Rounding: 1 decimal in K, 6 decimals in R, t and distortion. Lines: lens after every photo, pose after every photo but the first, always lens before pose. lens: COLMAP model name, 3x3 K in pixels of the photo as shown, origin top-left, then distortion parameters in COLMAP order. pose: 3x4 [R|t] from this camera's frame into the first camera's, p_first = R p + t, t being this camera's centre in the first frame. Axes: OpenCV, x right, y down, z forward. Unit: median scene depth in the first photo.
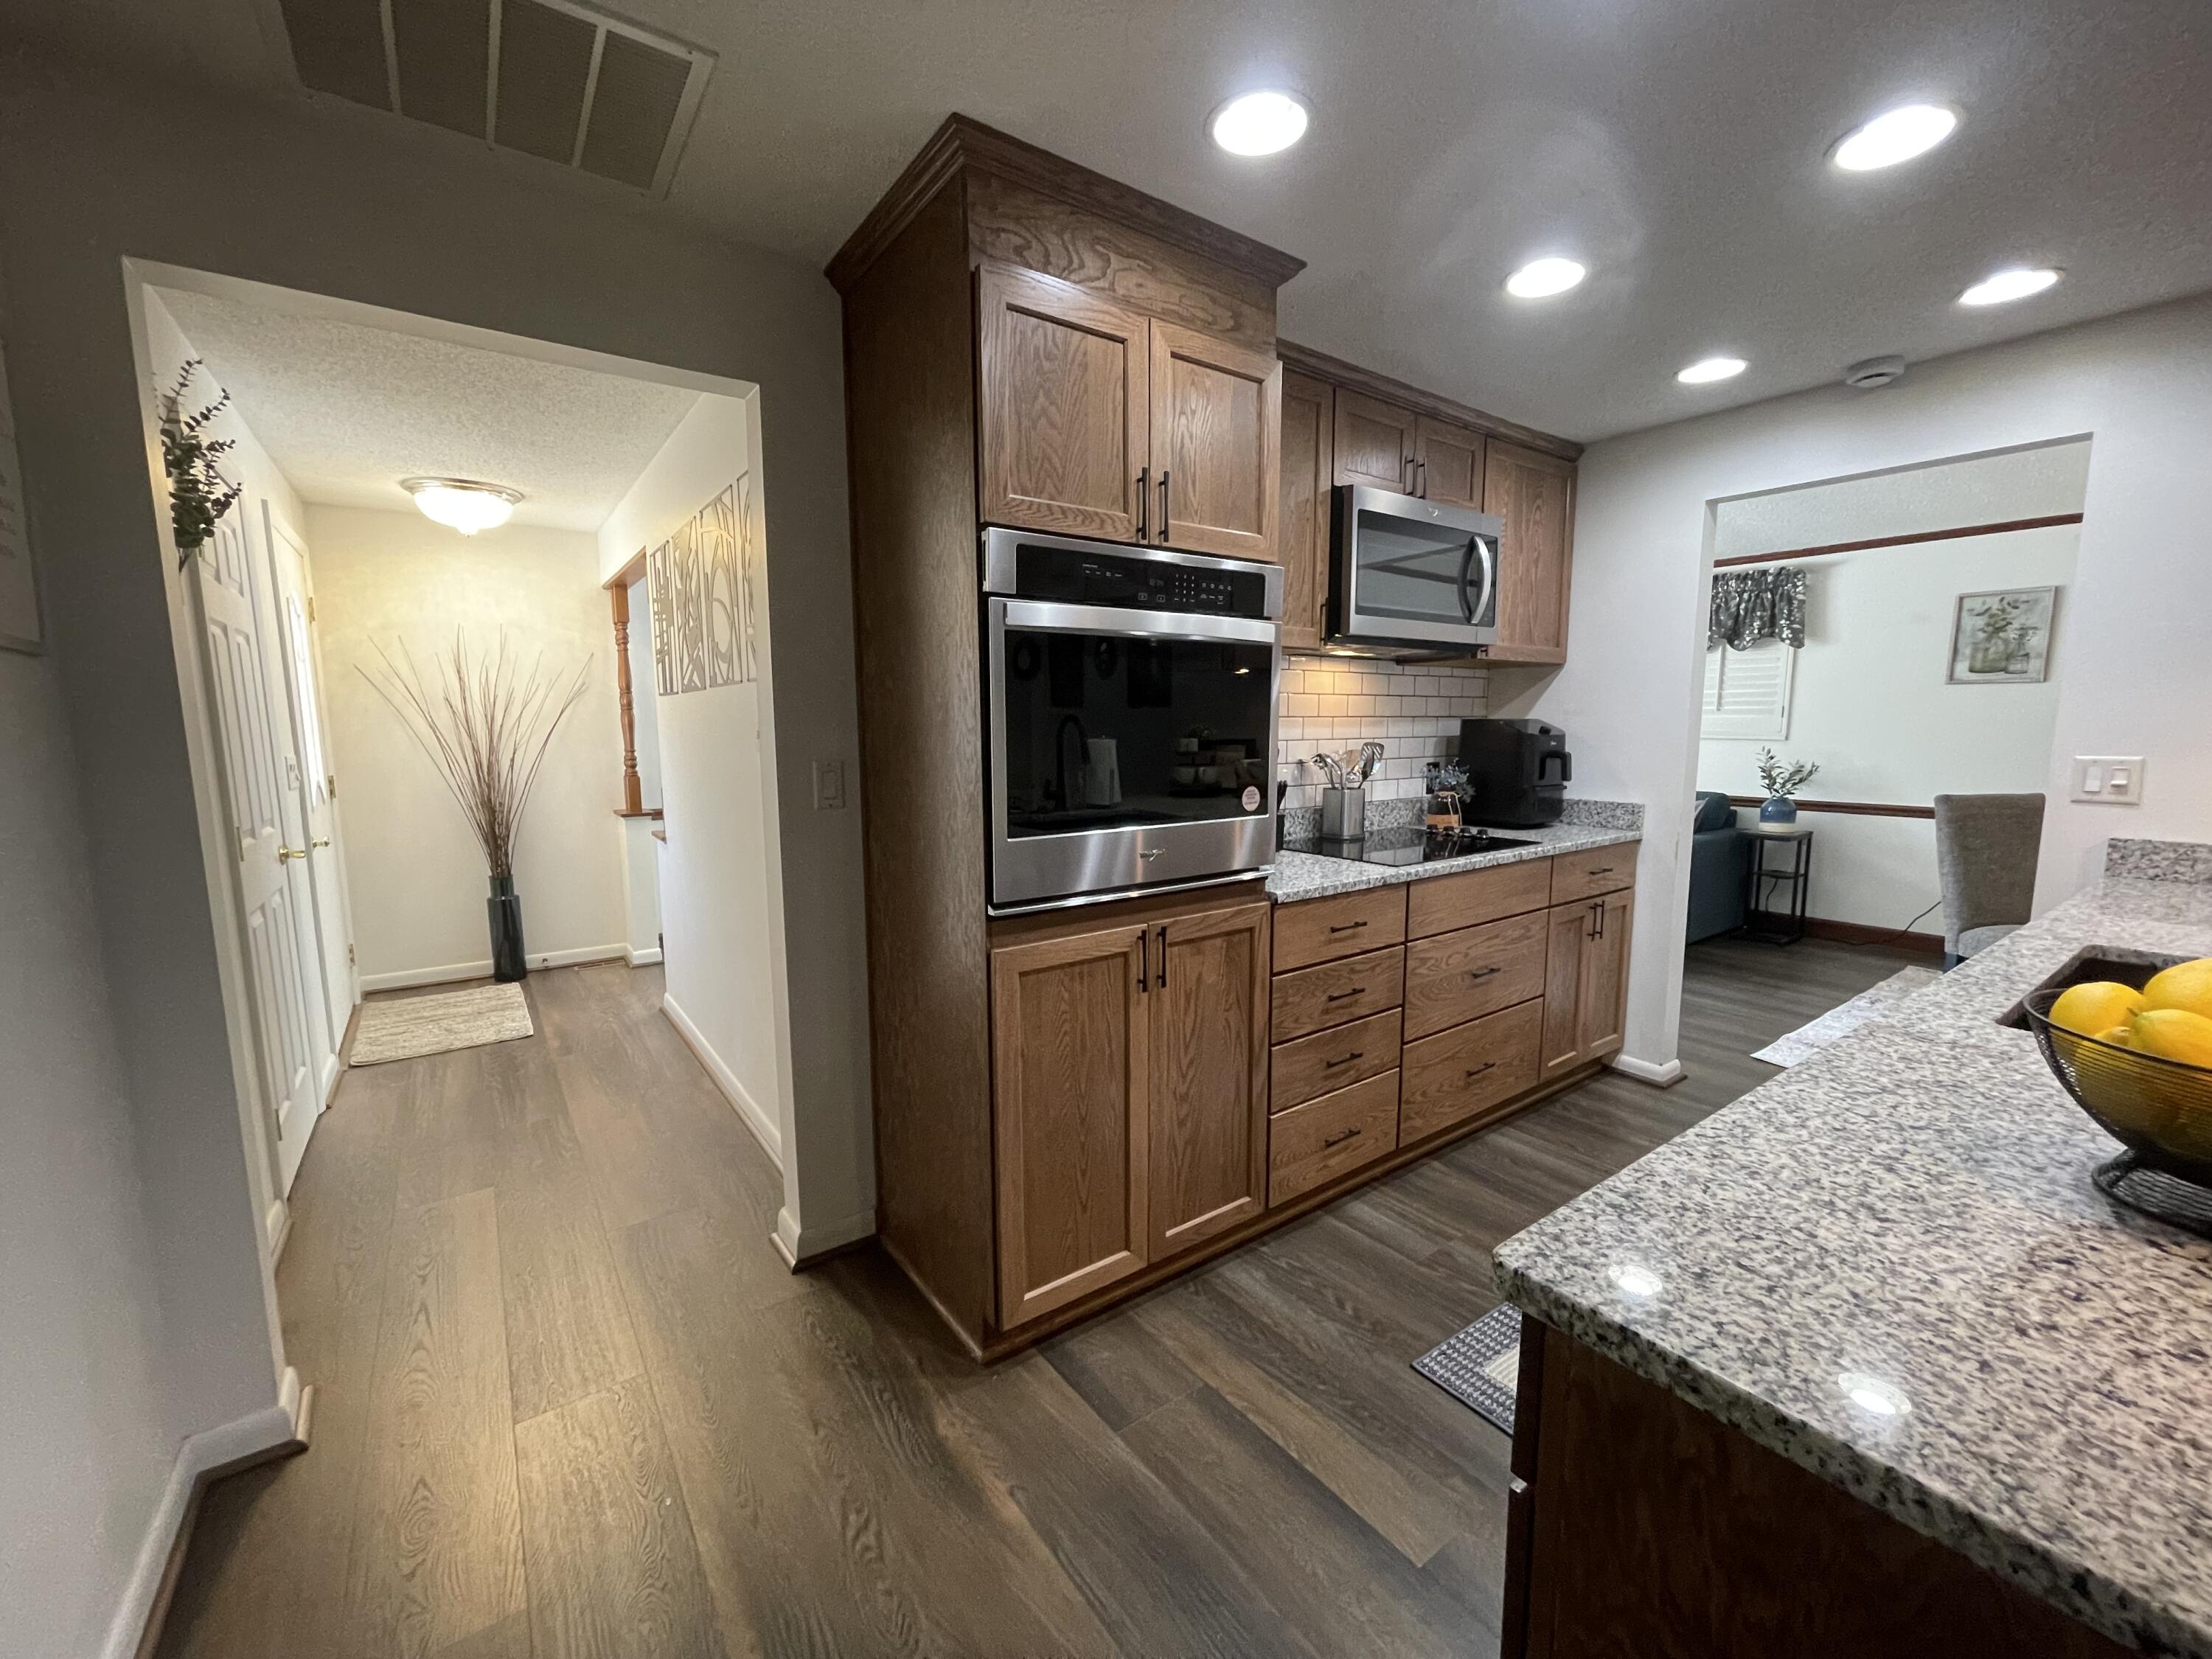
lens RADIAL K [[892.6, 0, 1112.1], [0, 892.6, 840.8], [0, 0, 1]] dist [0.000784, -0.000297]
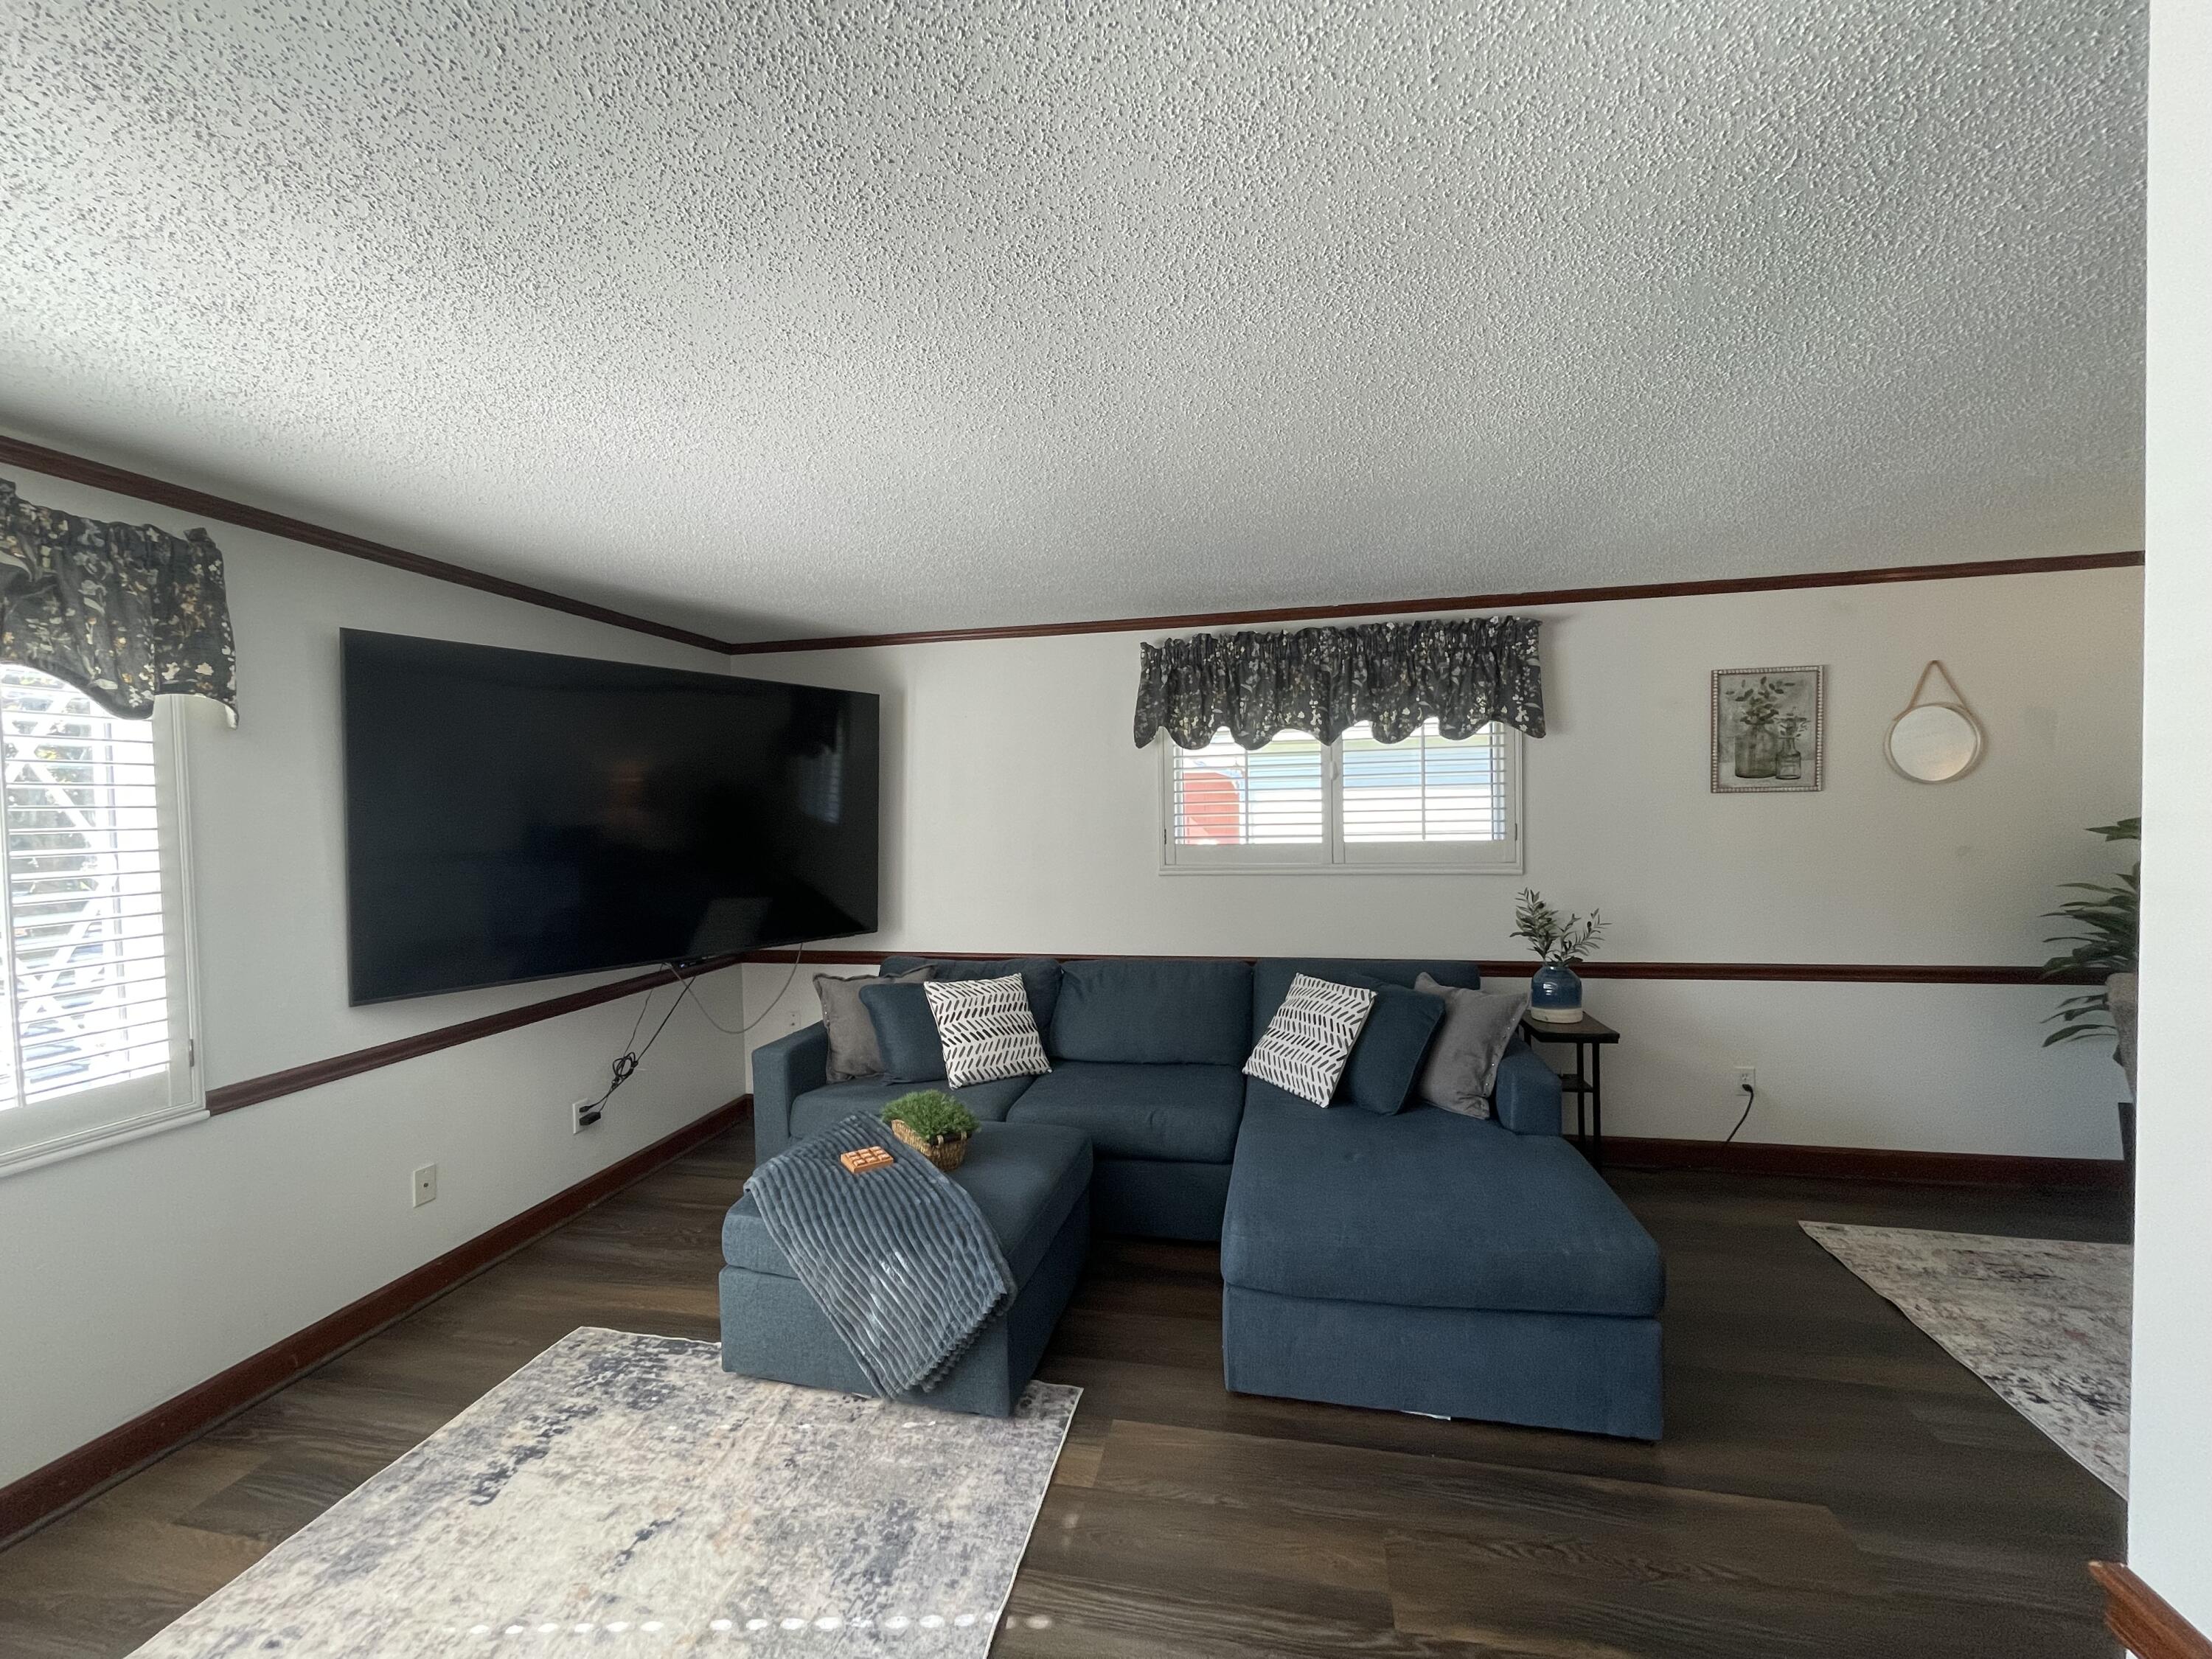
lens RADIAL K [[892.6, 0, 1108.4], [0, 892.6, 830.4], [0, 0, 1]] dist [0.000784, -0.000297]
pose [[0.734381, -0.029698, 0.678088, 0.093416], [0.109160, 0.991205, -0.074811, -0.152334], [-0.669902, 0.128960, 0.731164, 0.847430]]
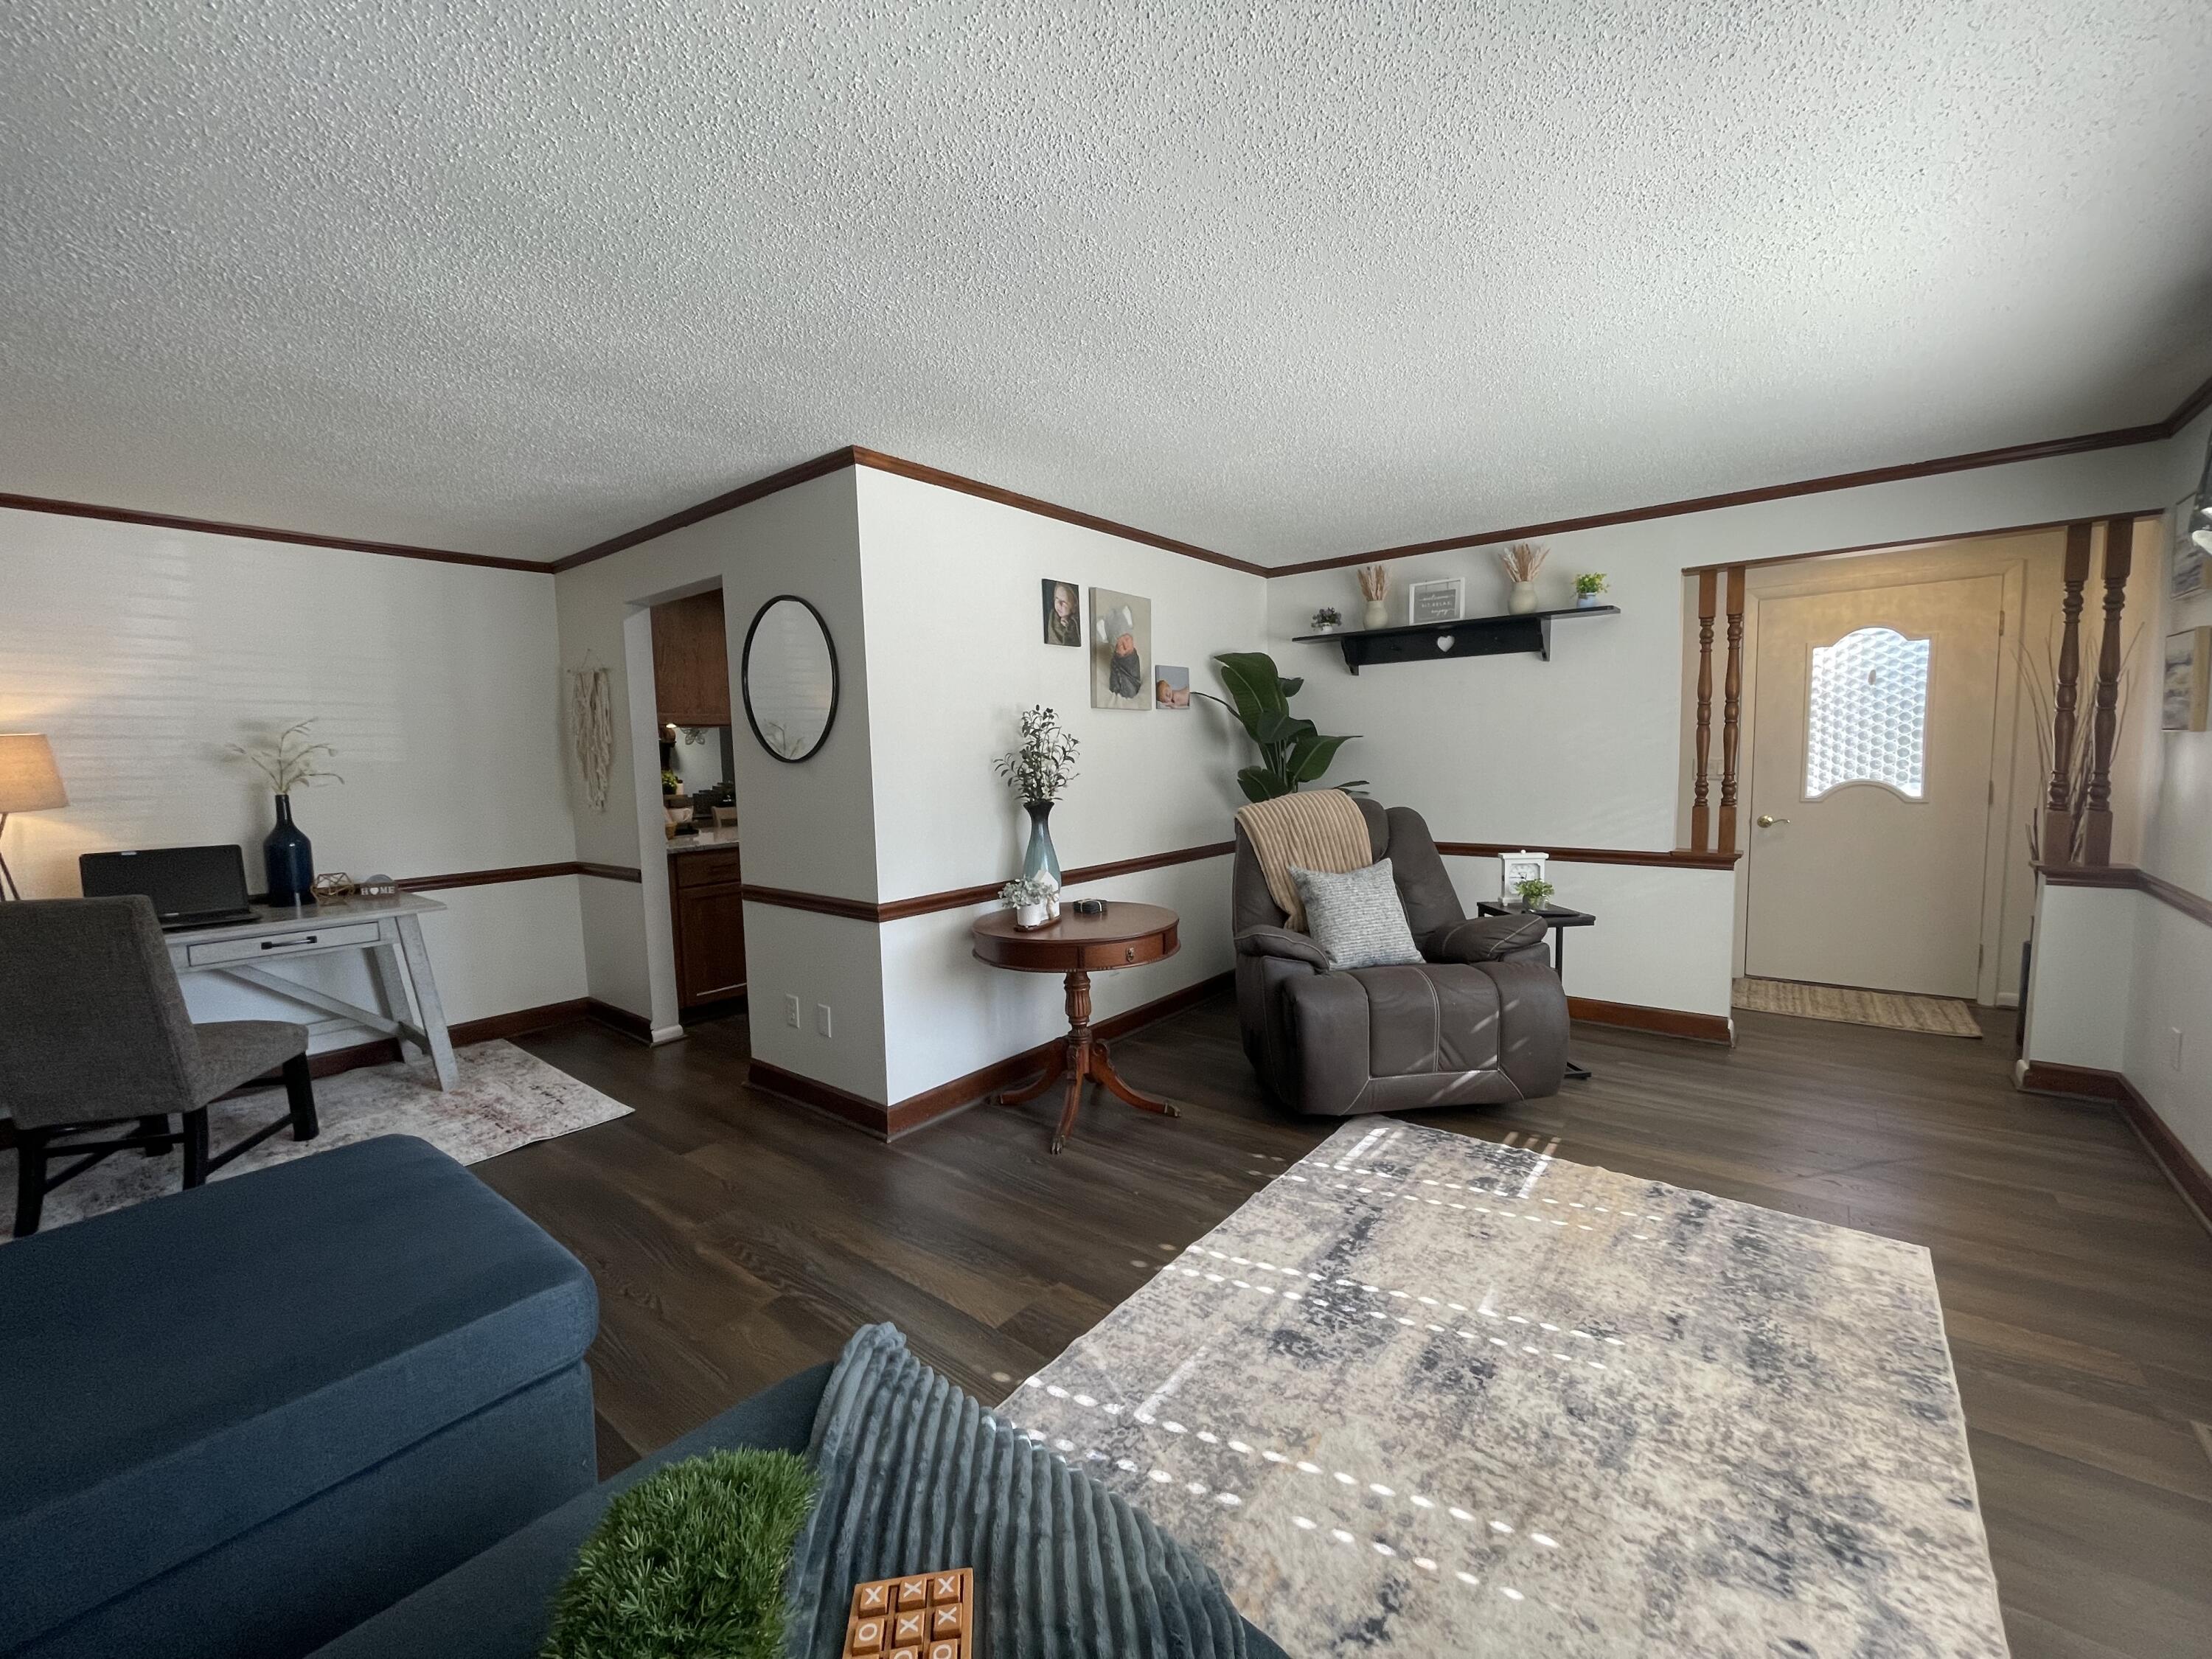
lens RADIAL K [[892.6, 0, 1102.3], [0, 892.6, 833.7], [0, 0, 1]] dist [0.000784, -0.000297]
pose [[-0.962975, 0.050199, -0.264875, 0.352959], [-0.008870, 0.976080, 0.217230, -0.206064], [0.269444, 0.211537, -0.939496, 1.516069]]
